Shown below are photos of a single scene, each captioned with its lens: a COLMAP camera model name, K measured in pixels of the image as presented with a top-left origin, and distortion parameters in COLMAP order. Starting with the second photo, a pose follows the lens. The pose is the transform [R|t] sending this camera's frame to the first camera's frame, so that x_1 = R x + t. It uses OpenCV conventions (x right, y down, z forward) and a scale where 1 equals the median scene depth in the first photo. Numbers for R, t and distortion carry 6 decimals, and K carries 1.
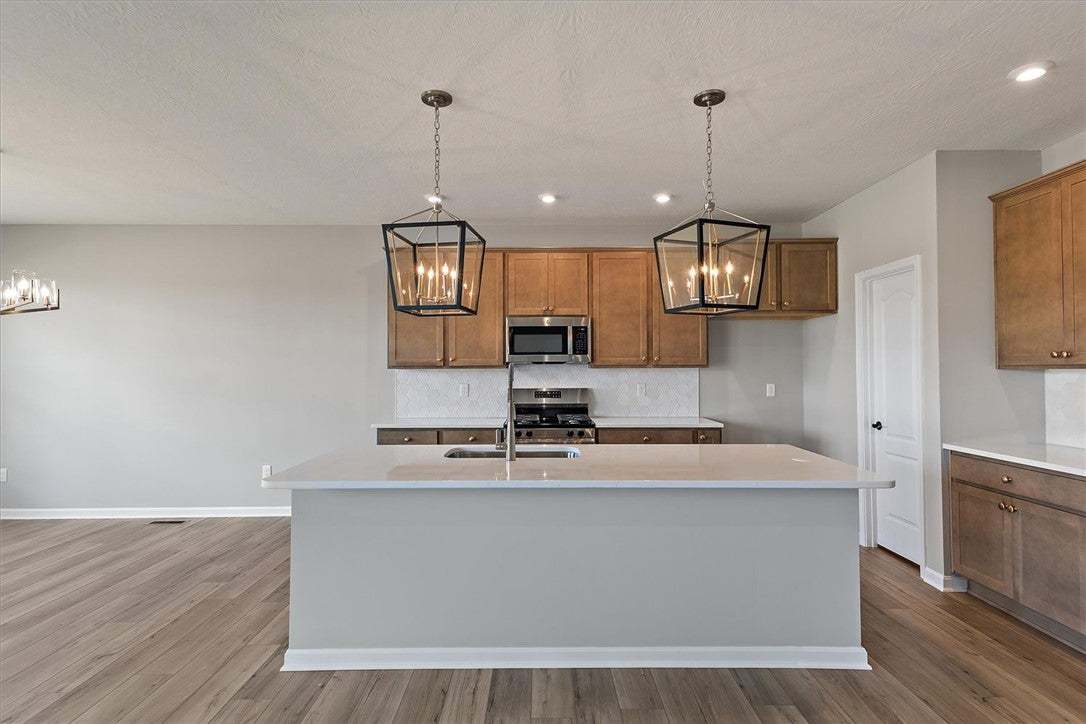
lens RADIAL K [[560.8, 0, 543.0], [0, 560.8, 362.0], [0, 0, 1]] dist [0.018332, -0.001046]
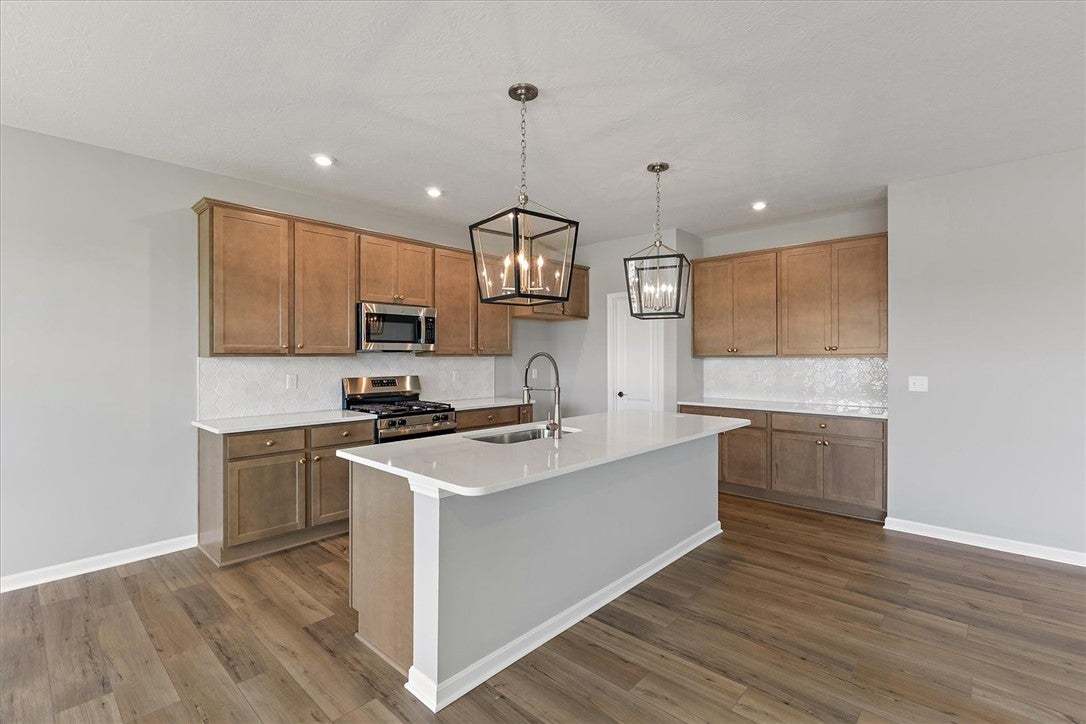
lens RADIAL K [[493.7, 0, 558.2], [0, 493.7, 362.2], [0, 0, 1]] dist [-0.000038, -0.000087]
pose [[0.674482, -0.005900, 0.738268, -0.508870], [-0.010029, 0.999803, 0.017152, 0.003471], [-0.738223, -0.018972, 0.674290, 0.215805]]
